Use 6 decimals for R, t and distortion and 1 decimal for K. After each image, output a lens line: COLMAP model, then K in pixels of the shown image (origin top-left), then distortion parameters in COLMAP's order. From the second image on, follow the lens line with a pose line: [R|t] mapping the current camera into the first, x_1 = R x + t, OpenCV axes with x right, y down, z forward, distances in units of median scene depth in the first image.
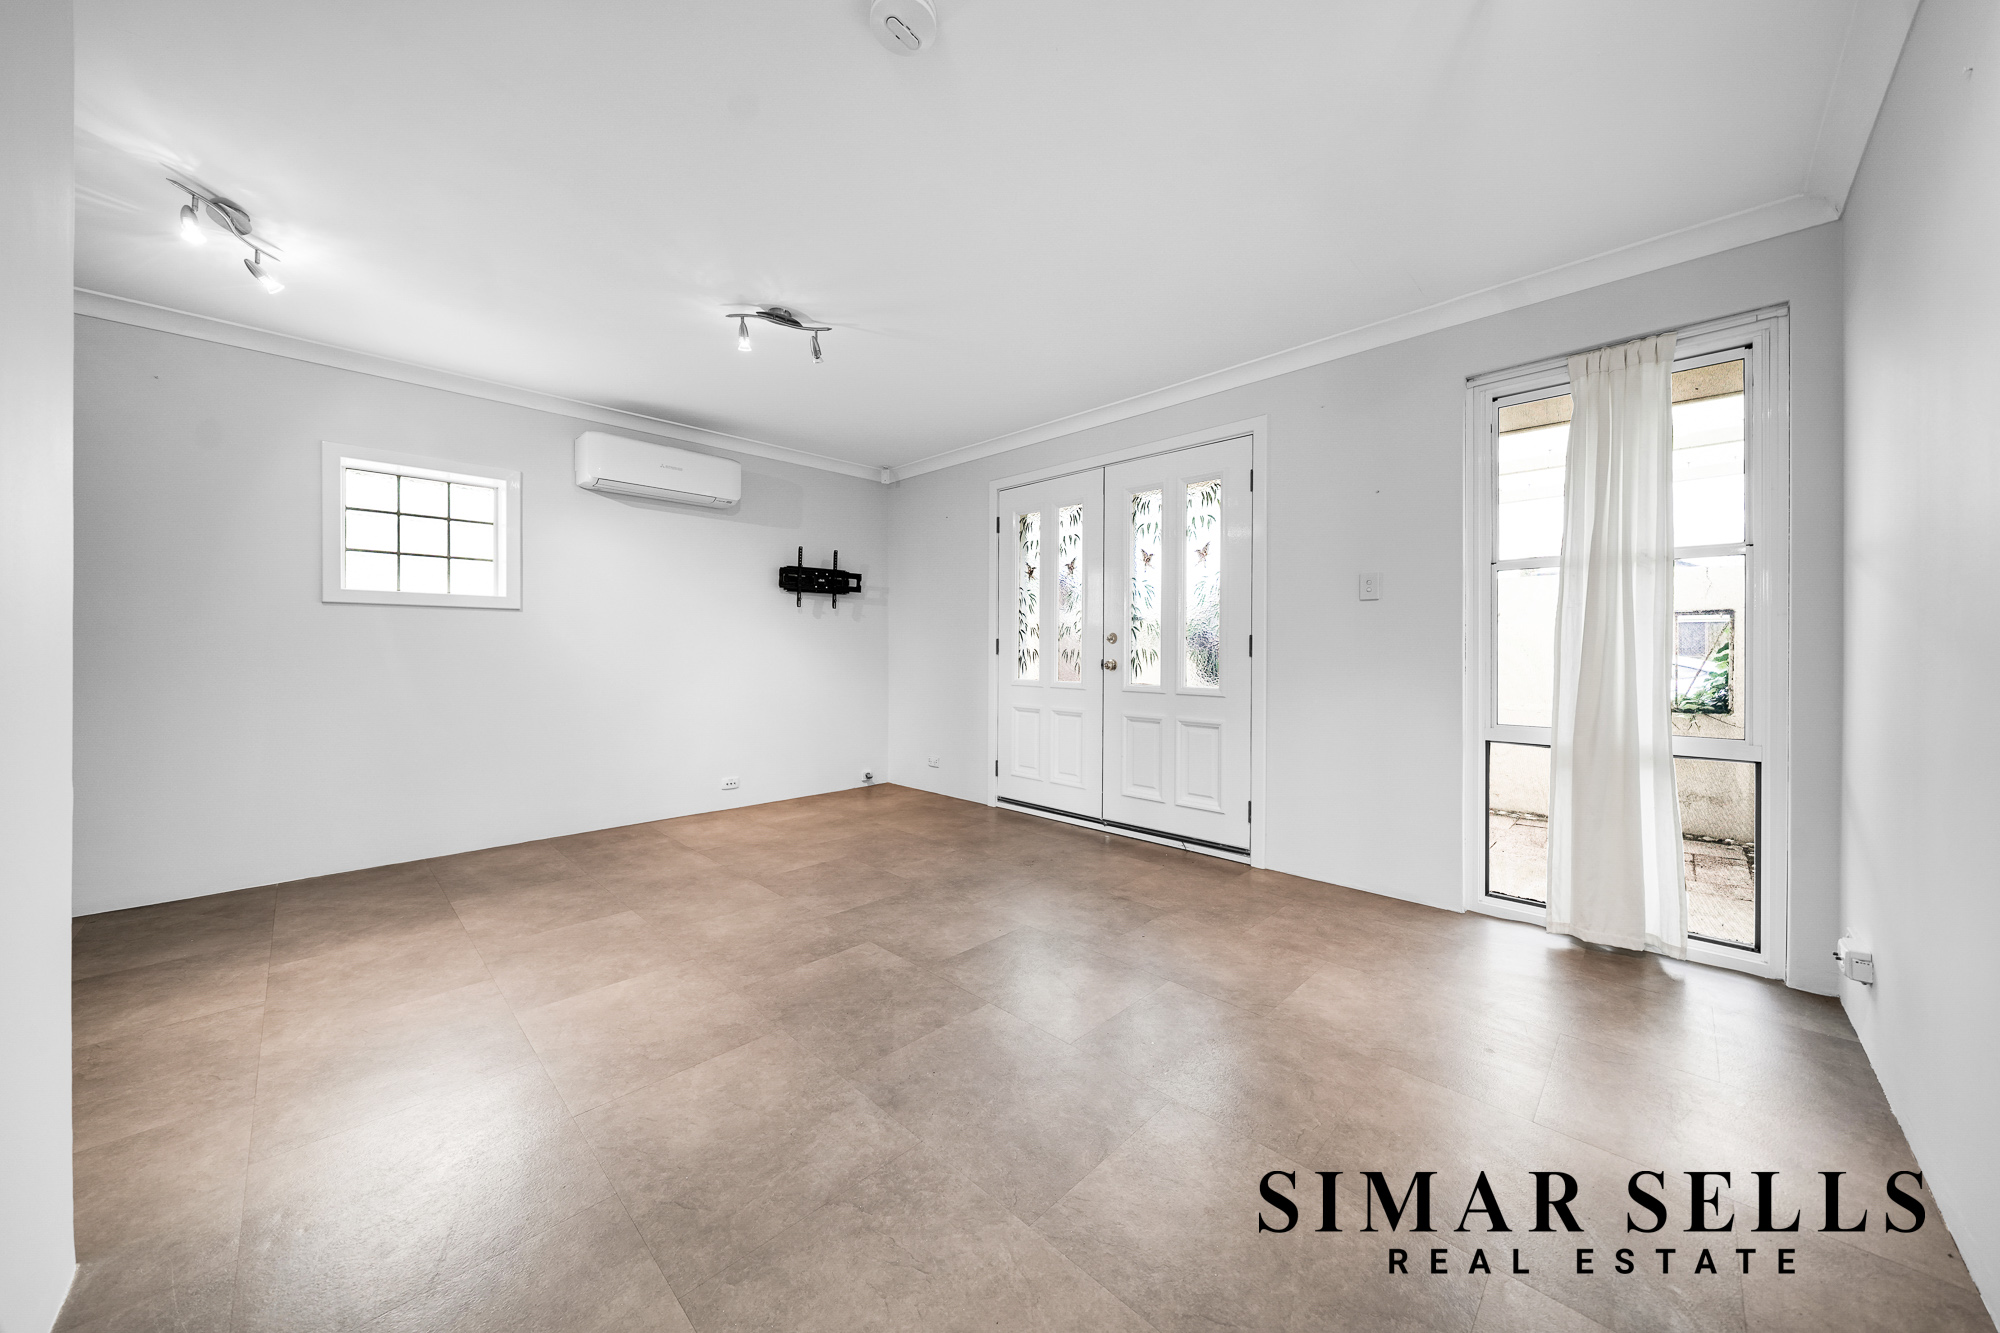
lens RADIAL K [[694.9, 0, 996.0], [0, 694.9, 658.3], [0, 0, 1]] dist [-0.000150, -0.000039]
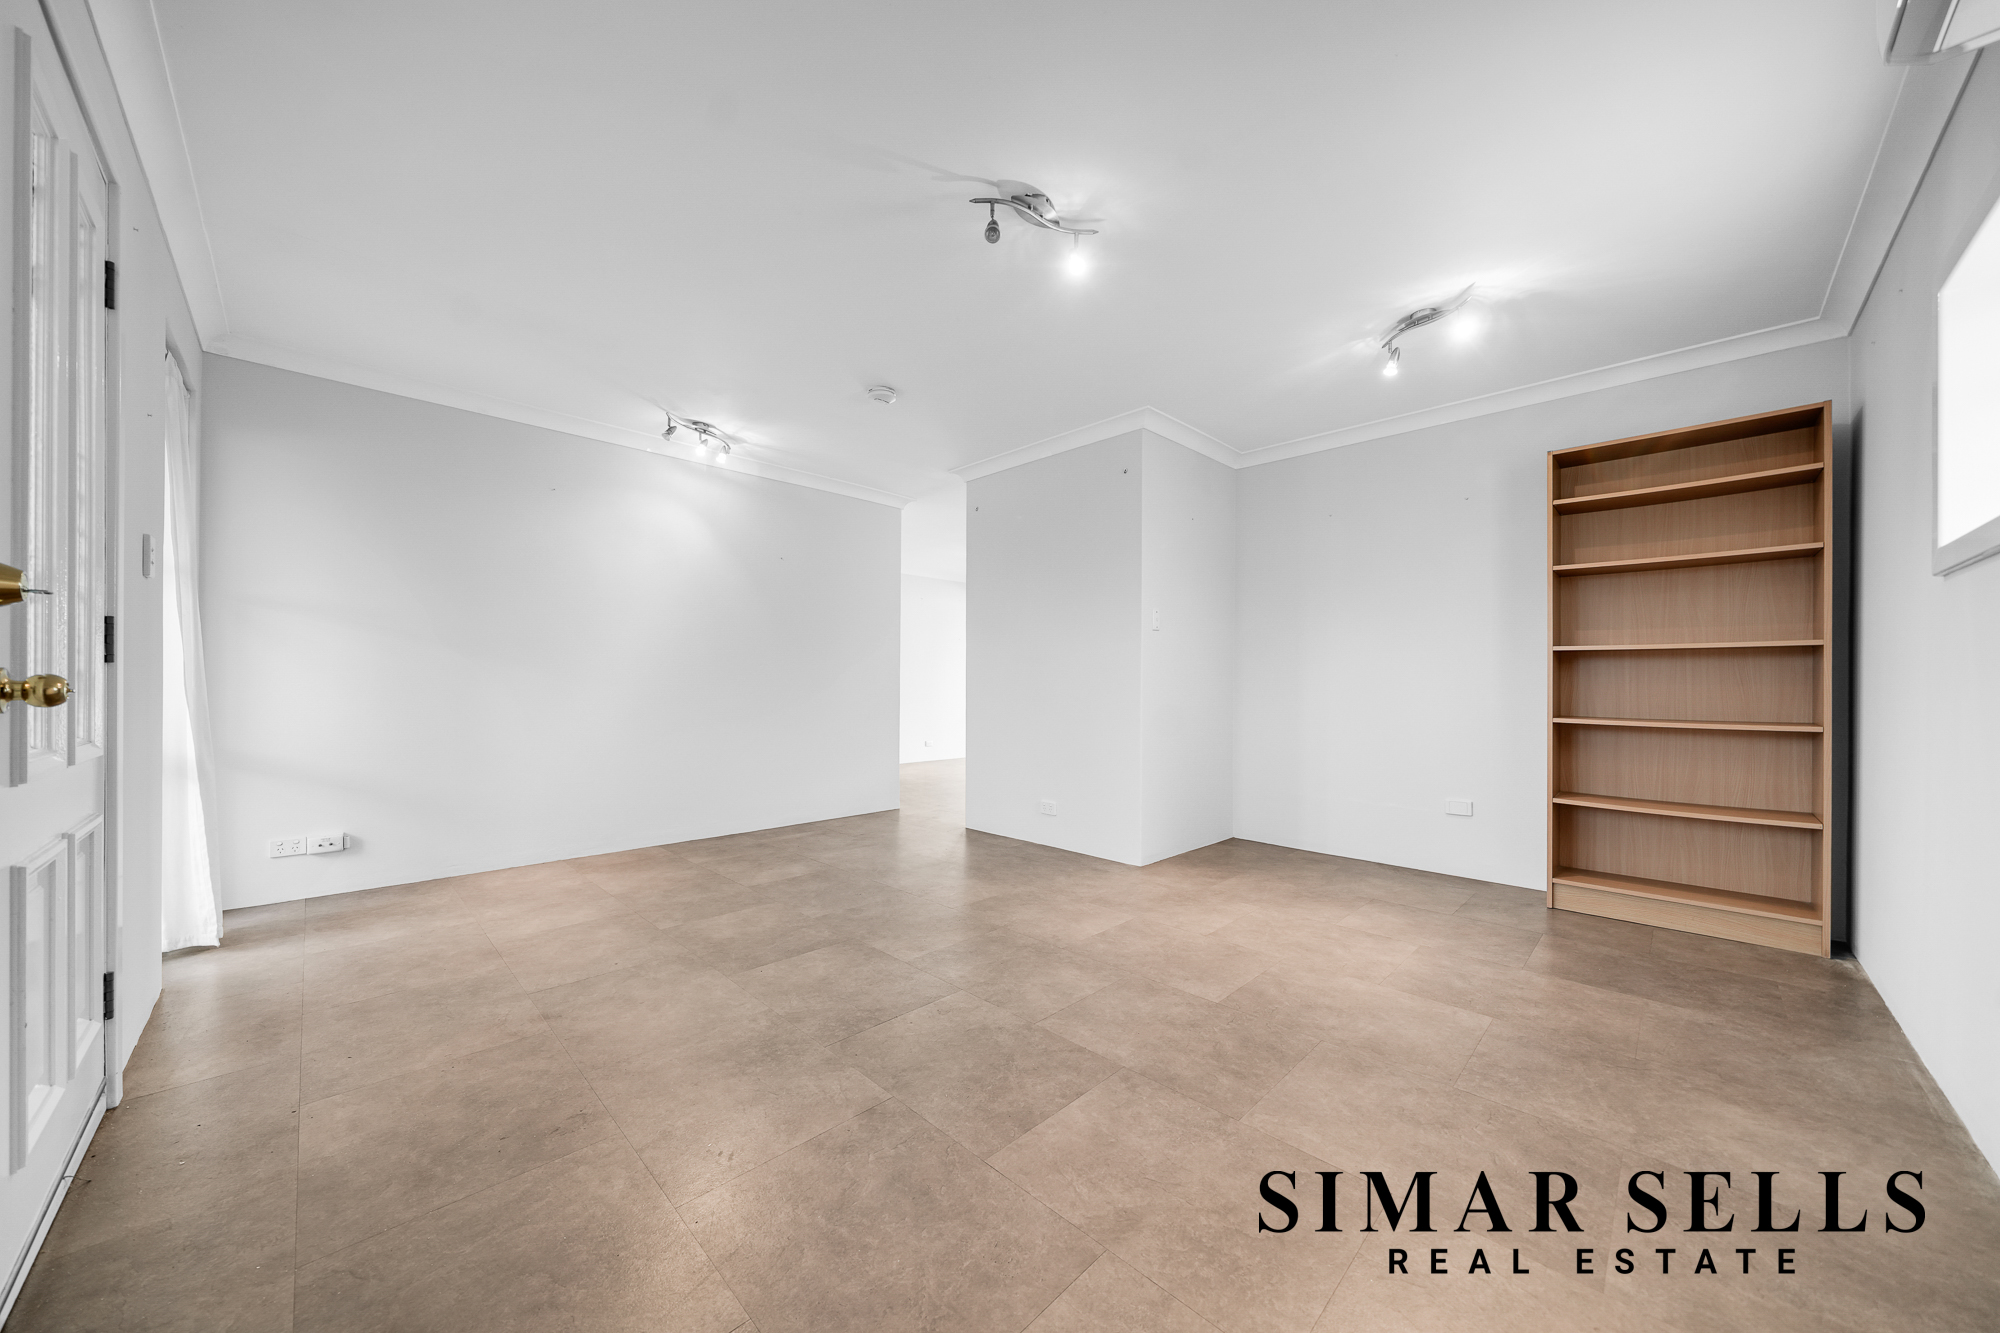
lens RADIAL K [[694.9, 0, 996.0], [0, 694.9, 658.3], [0, 0, 1]] dist [-0.000150, -0.000039]
pose [[-0.999974, -0.007197, -0.000546, -0.274650], [-0.007179, 0.999594, -0.027590, 0.003684], [0.000744, -0.027586, -0.999619, 1.772047]]
